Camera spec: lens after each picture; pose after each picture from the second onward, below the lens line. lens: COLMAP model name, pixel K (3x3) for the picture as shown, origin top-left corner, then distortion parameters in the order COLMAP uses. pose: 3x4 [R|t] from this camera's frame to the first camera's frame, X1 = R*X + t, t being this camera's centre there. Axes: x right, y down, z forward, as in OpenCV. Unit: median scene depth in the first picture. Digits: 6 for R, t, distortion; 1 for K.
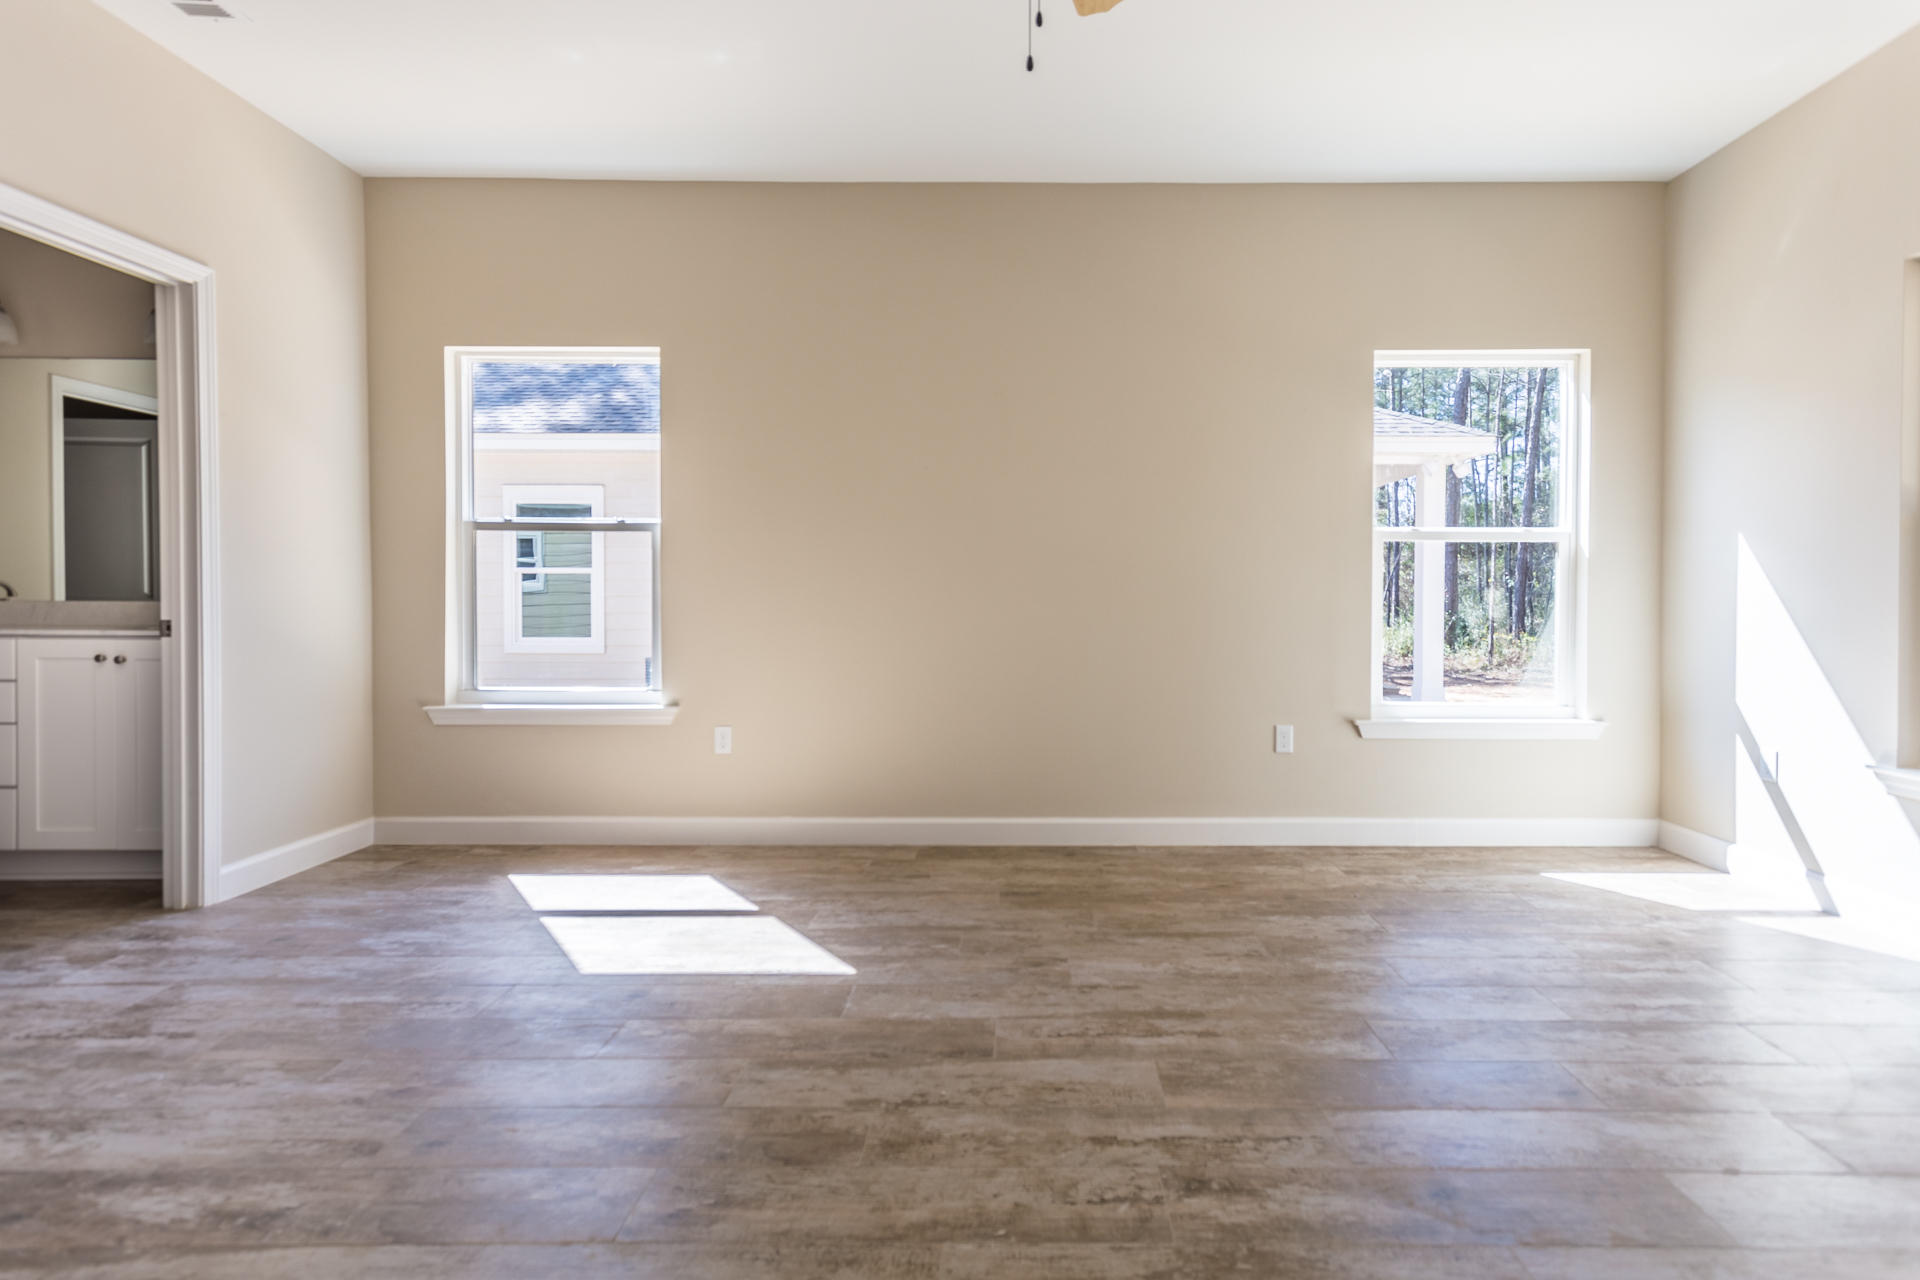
lens RADIAL K [[929.9, 0, 1016.3], [0, 929.9, 610.0], [0, 0, 1]] dist [0.001783, -0.002504]
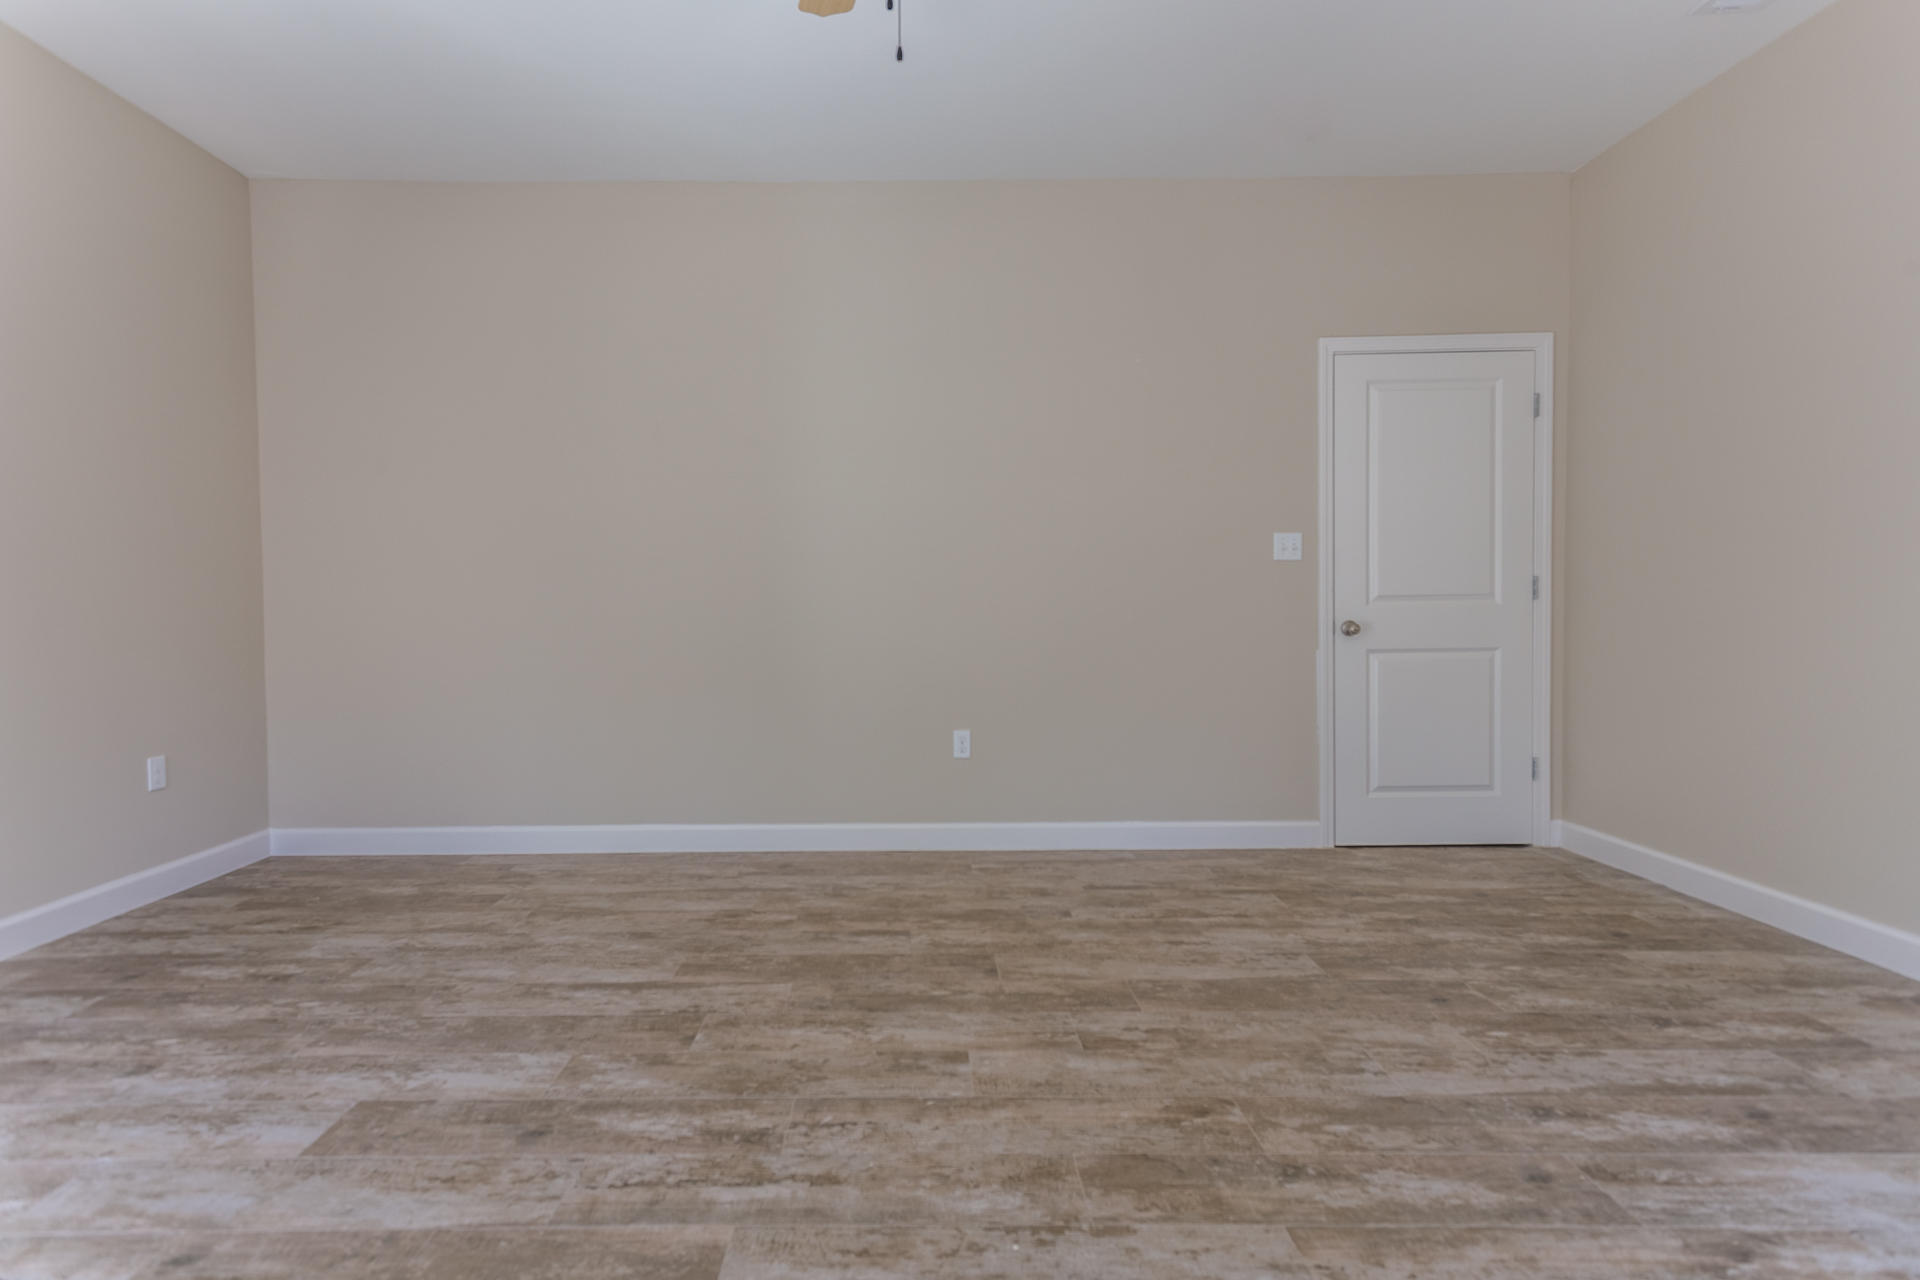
lens RADIAL K [[929.9, 0, 944.3], [0, 929.9, 630.3], [0, 0, 1]] dist [0.001783, -0.002504]
pose [[-0.999343, 0.004625, -0.035936, 0.005734], [0.003337, 0.999353, 0.035803, -0.013767], [0.036078, 0.035659, -0.998713, 1.914630]]
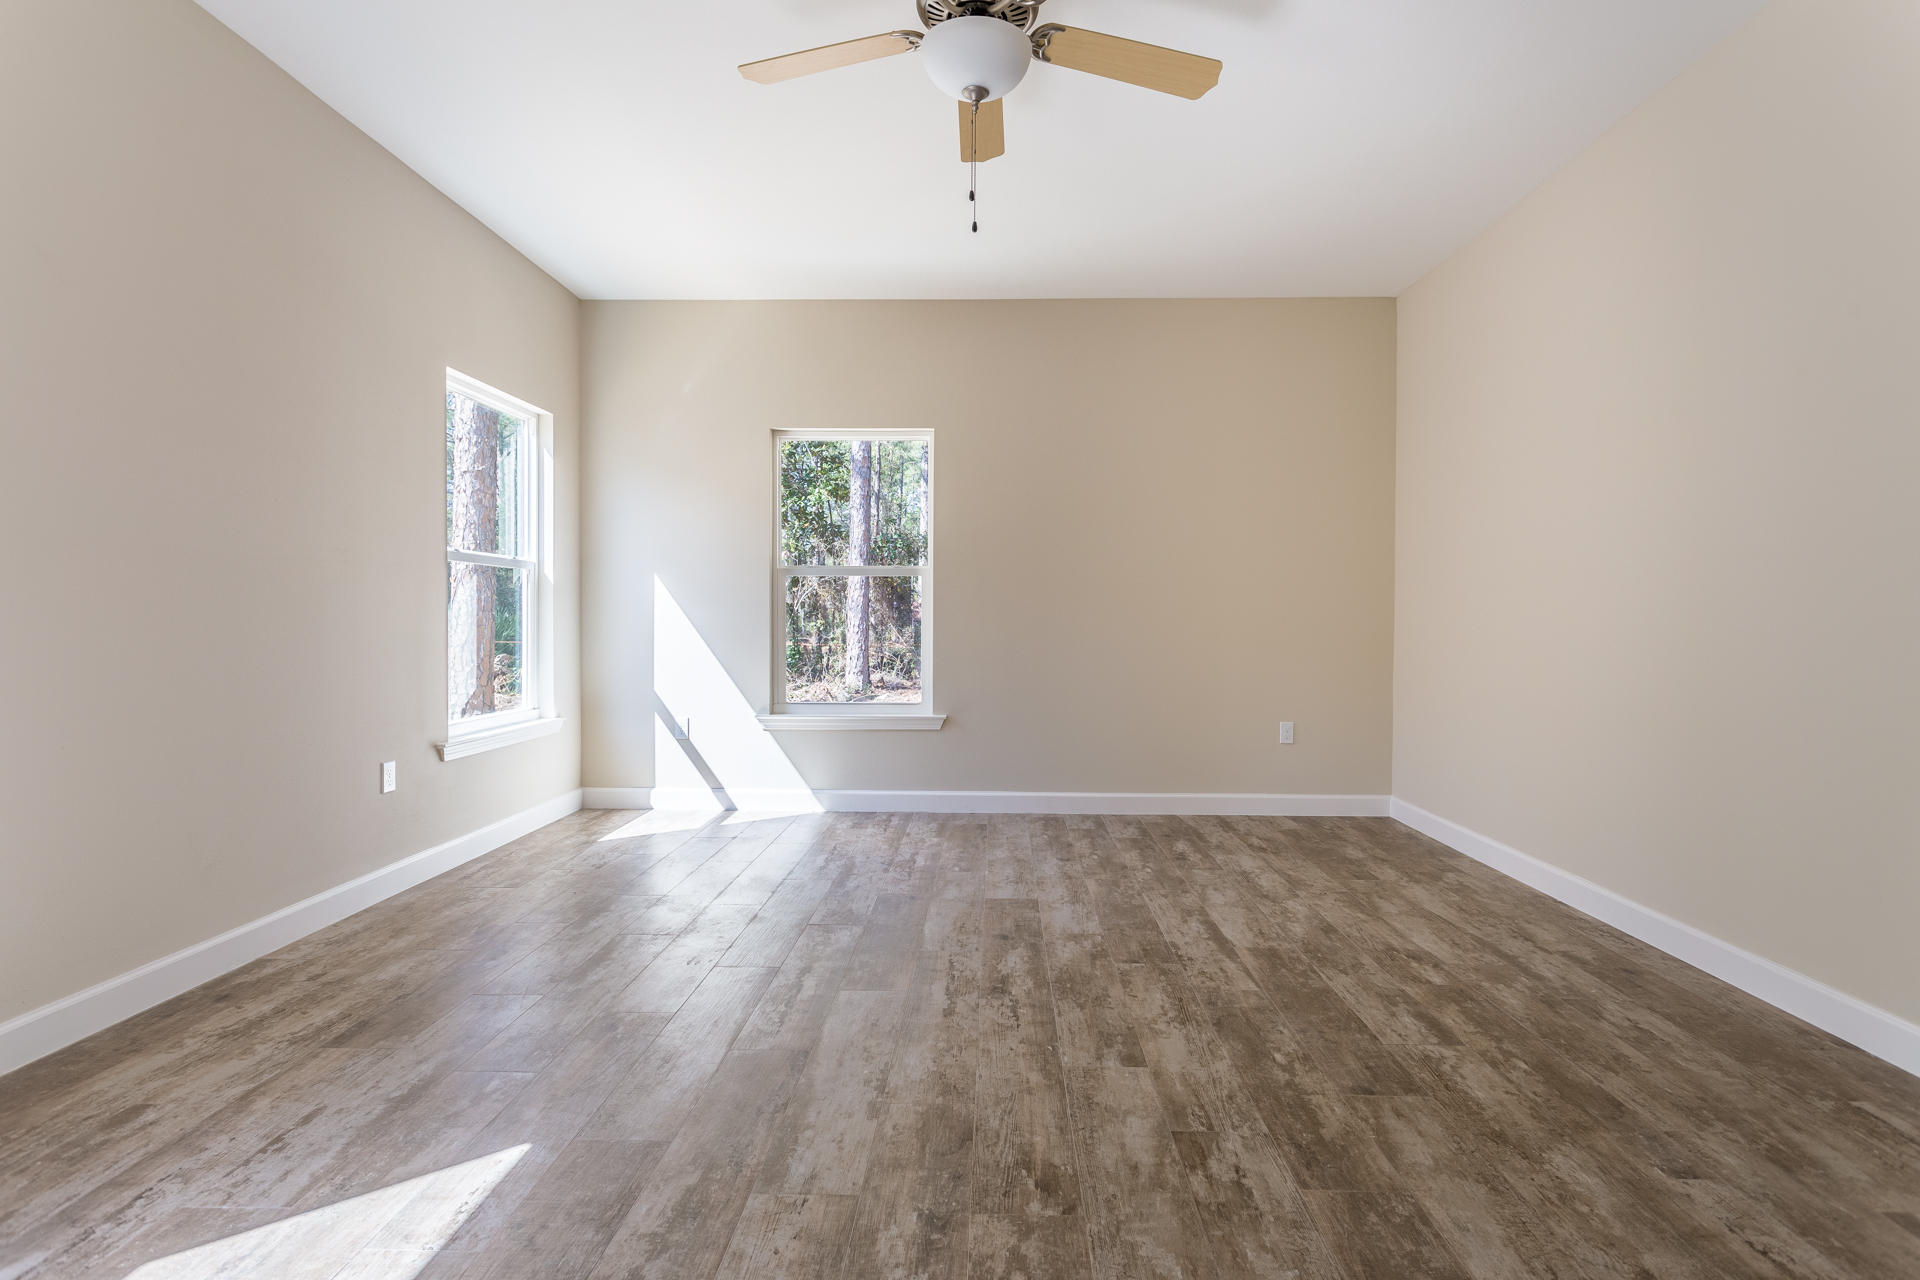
lens RADIAL K [[929.9, 0, 963.8], [0, 929.9, 632.7], [0, 0, 1]] dist [0.001783, -0.002504]
pose [[0.015447, -0.017011, 0.999736, -1.290060], [0.006535, 0.999836, 0.016912, -0.022458], [-0.999859, 0.006272, 0.015556, 0.950743]]
